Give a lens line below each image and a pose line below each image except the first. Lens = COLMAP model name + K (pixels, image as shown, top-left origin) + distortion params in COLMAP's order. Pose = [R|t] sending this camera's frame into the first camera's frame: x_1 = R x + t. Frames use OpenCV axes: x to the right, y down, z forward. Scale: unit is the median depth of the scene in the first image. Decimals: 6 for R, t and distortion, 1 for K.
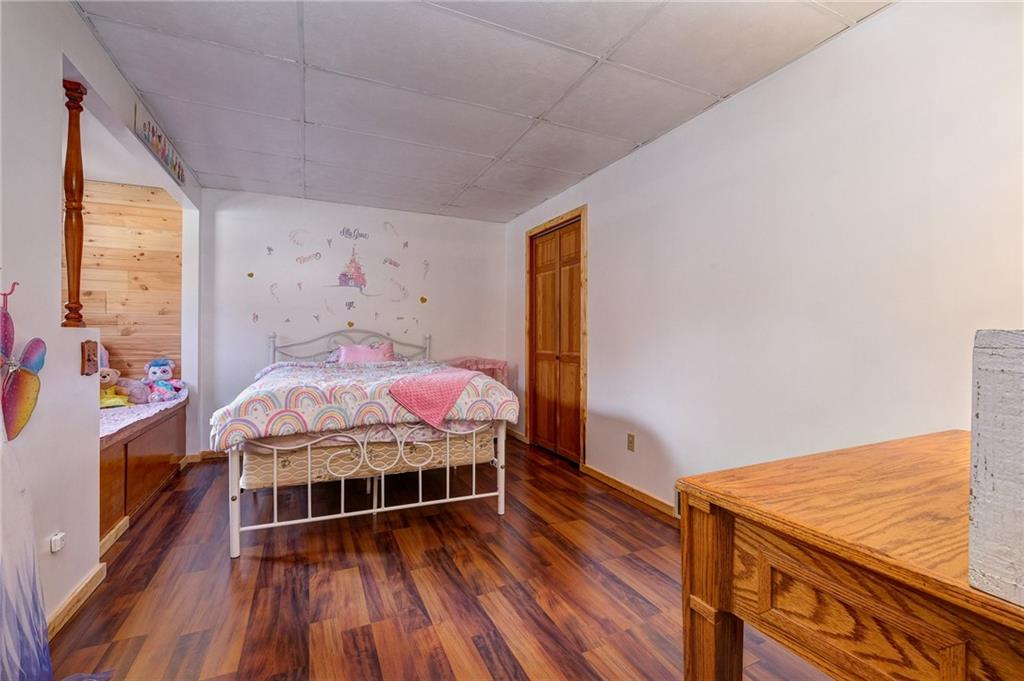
lens RADIAL K [[448.3, 0, 511.5], [0, 448.3, 330.5], [0, 0, 1]] dist [-0.002507, -0.000320]
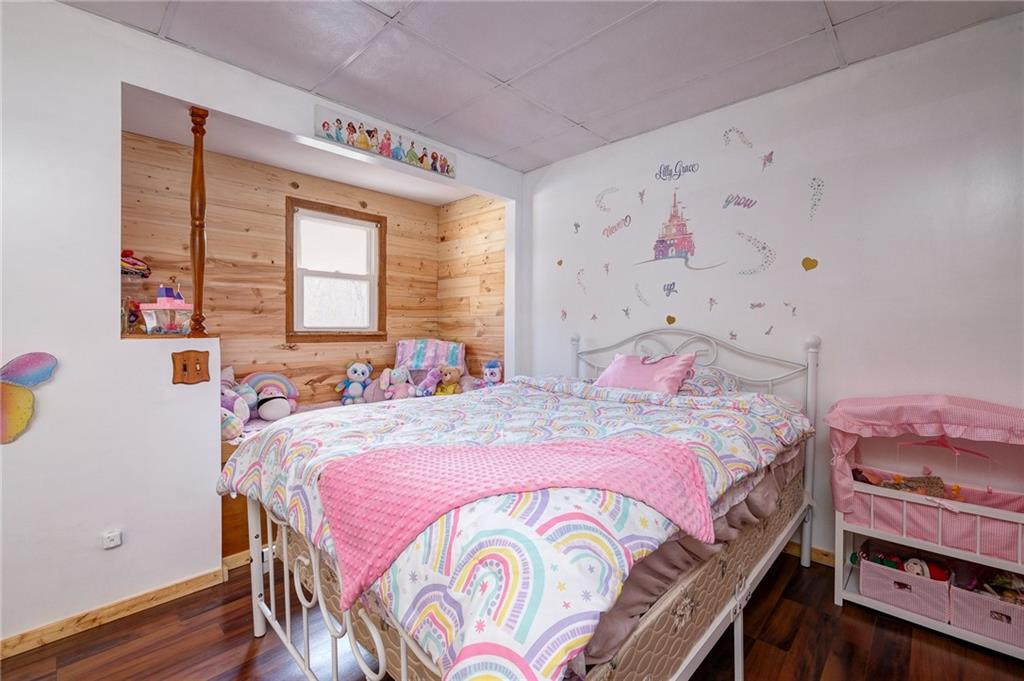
lens RADIAL K [[448.3, 0, 511.5], [0, 448.3, 330.5], [0, 0, 1]] dist [-0.002507, -0.000320]
pose [[0.367454, -0.000235, -0.930042, 0.133205], [0.019837, 0.999774, 0.007585, -0.008519], [0.929830, -0.021237, 0.367376, 0.579014]]
